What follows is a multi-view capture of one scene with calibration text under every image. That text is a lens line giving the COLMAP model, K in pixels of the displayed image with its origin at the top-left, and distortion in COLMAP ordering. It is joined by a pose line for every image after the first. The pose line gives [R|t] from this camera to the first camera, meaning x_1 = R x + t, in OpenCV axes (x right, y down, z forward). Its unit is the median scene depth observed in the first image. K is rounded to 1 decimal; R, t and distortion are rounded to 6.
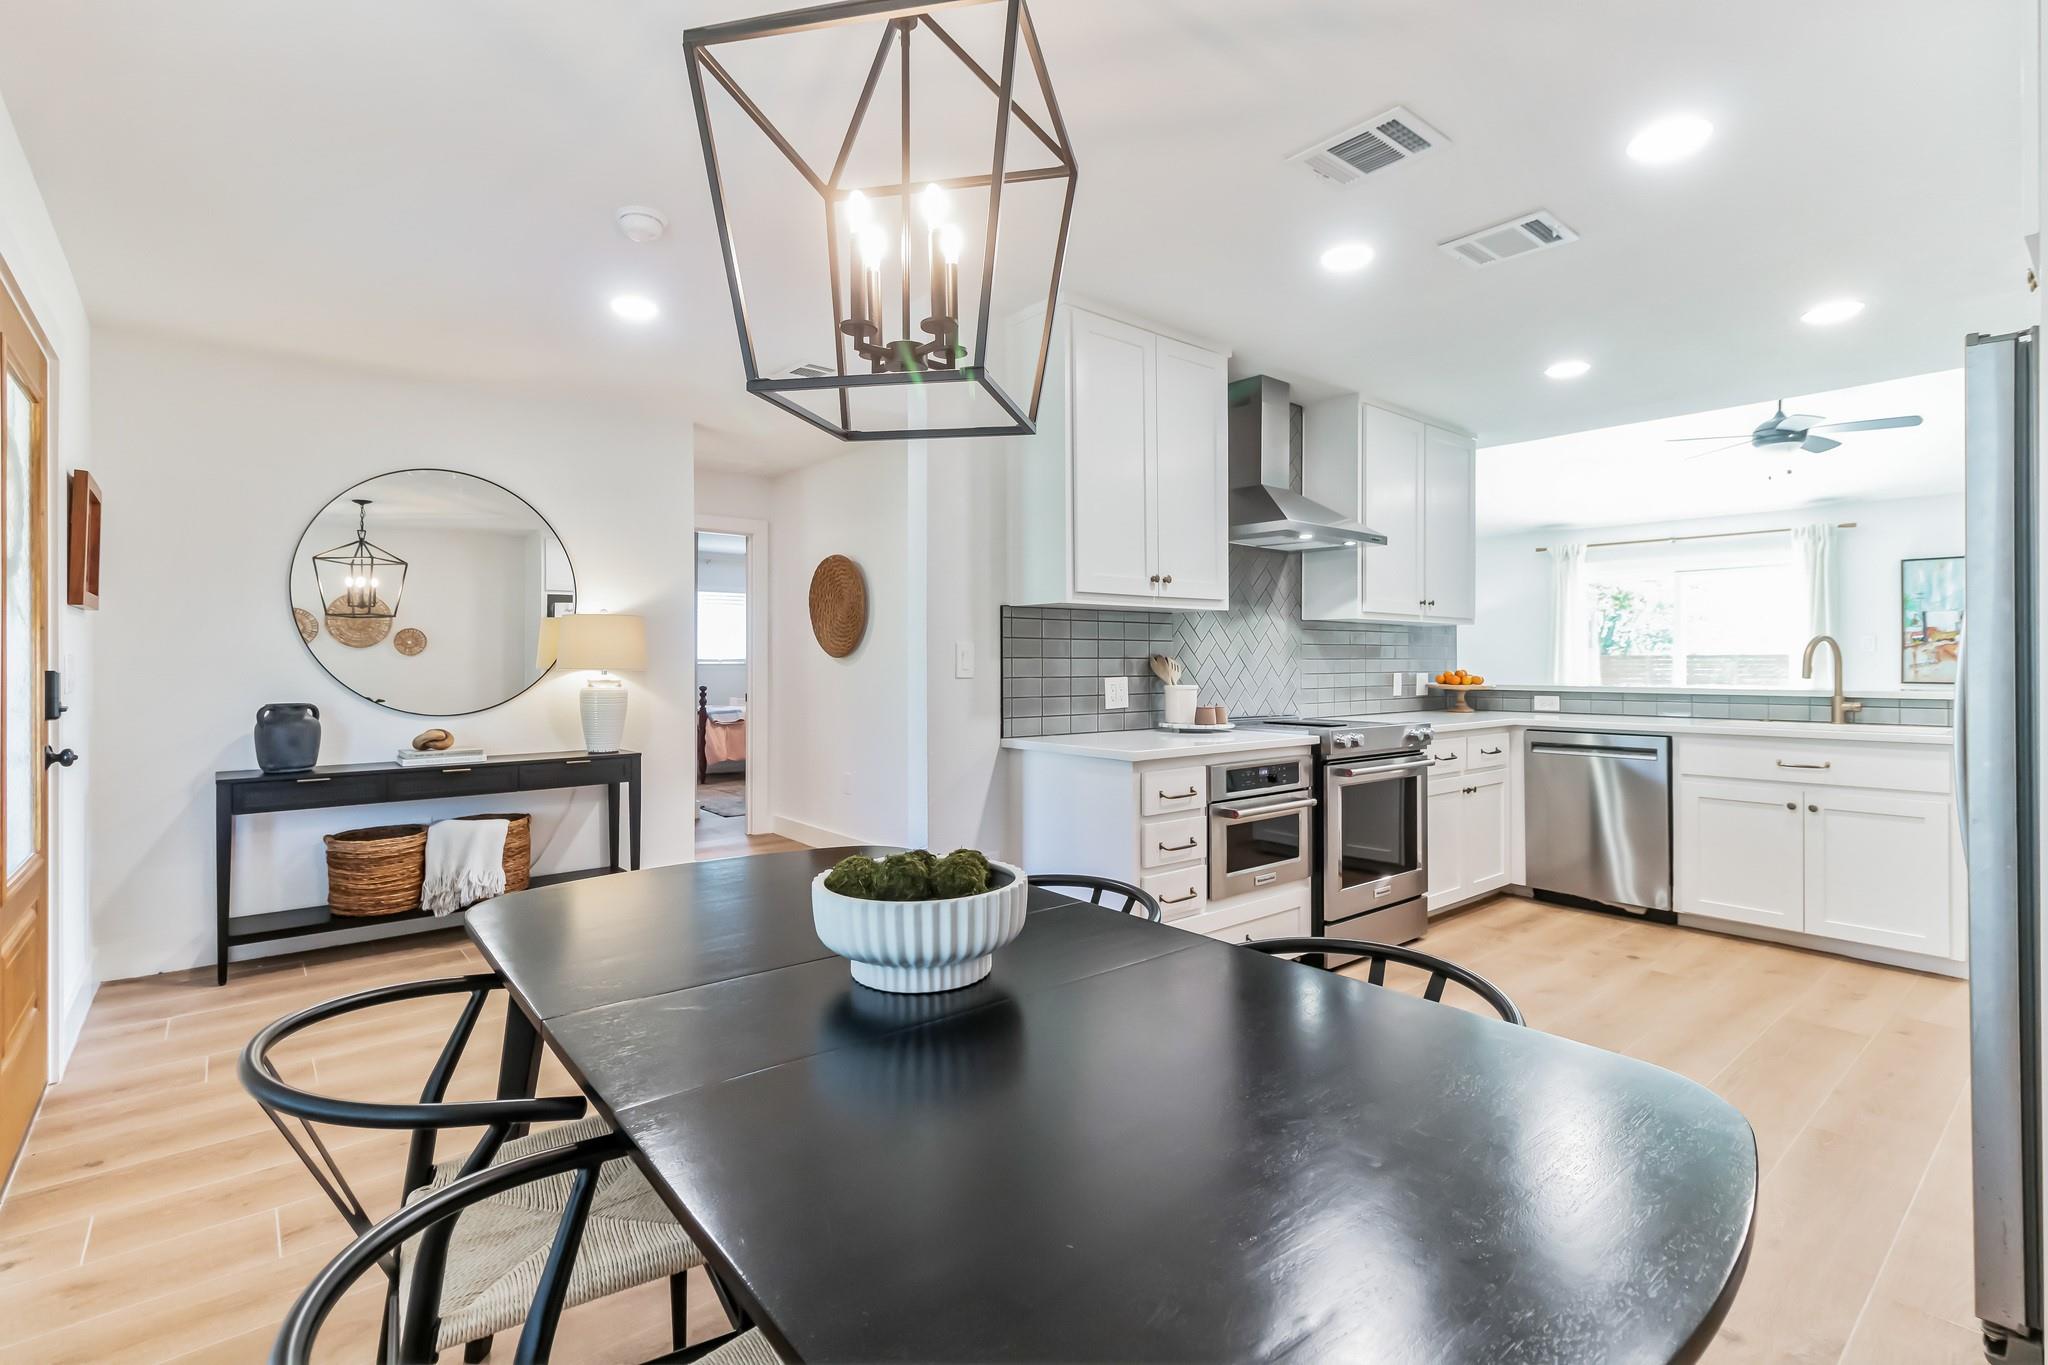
lens RADIAL K [[928.7, 0, 1015.4], [0, 928.7, 664.7], [0, 0, 1]] dist [0.005066, 0.000271]
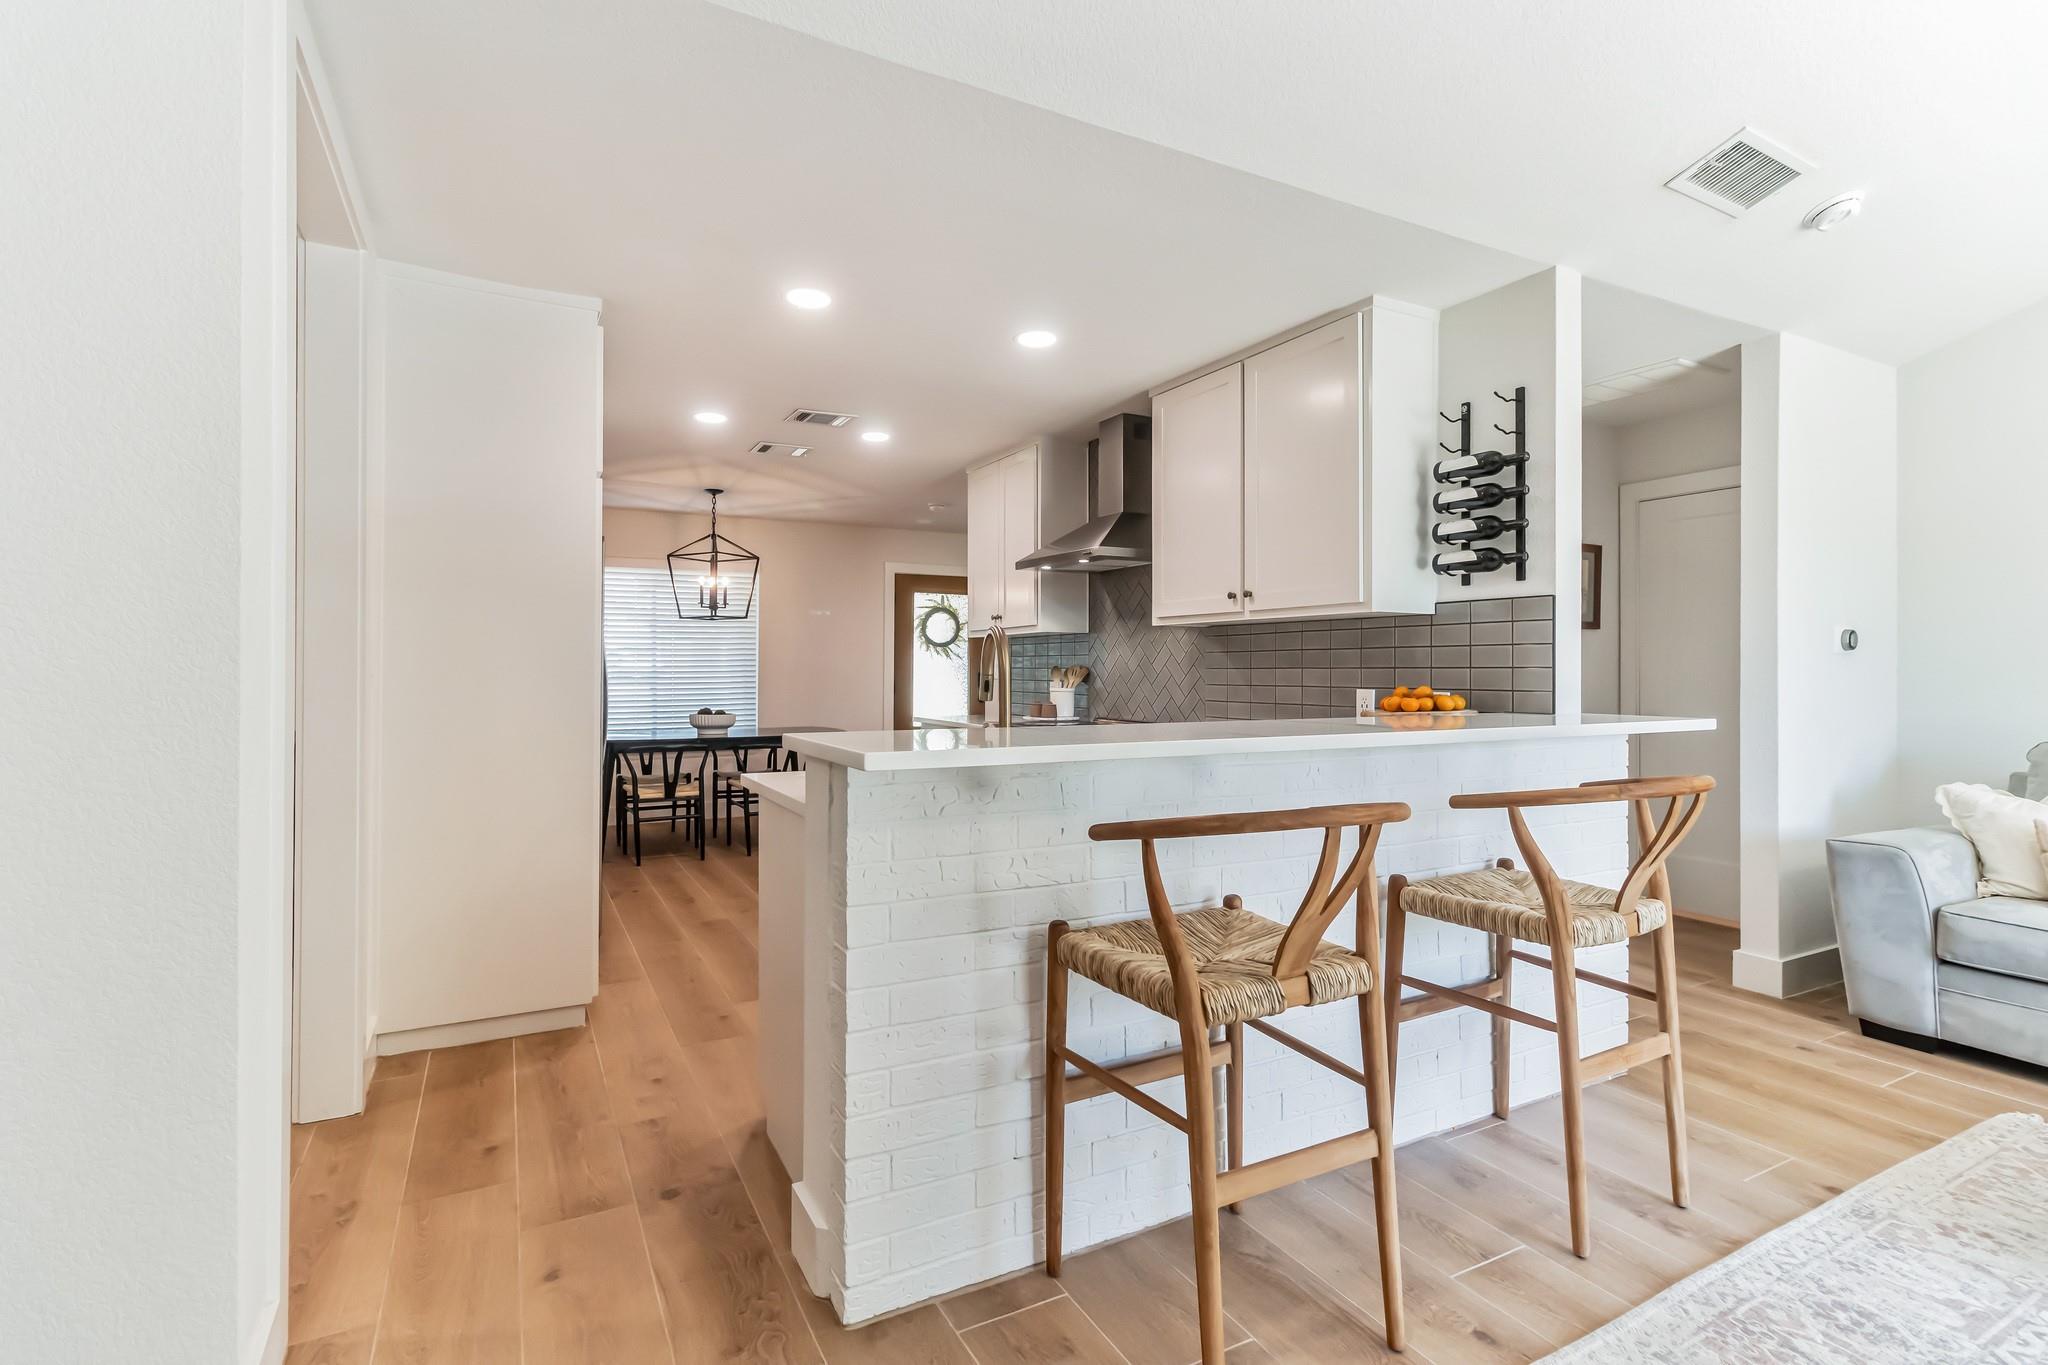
lens RADIAL K [[948.2, 0, 1052.3], [0, 948.2, 669.9], [0, 0, 1]] dist [0.000871, 0.000012]
pose [[-0.152779, -0.000435, -0.988260, 1.377330], [-0.008014, 0.999968, 0.000799, -0.004523], [0.988228, 0.008042, -0.152777, 1.077400]]
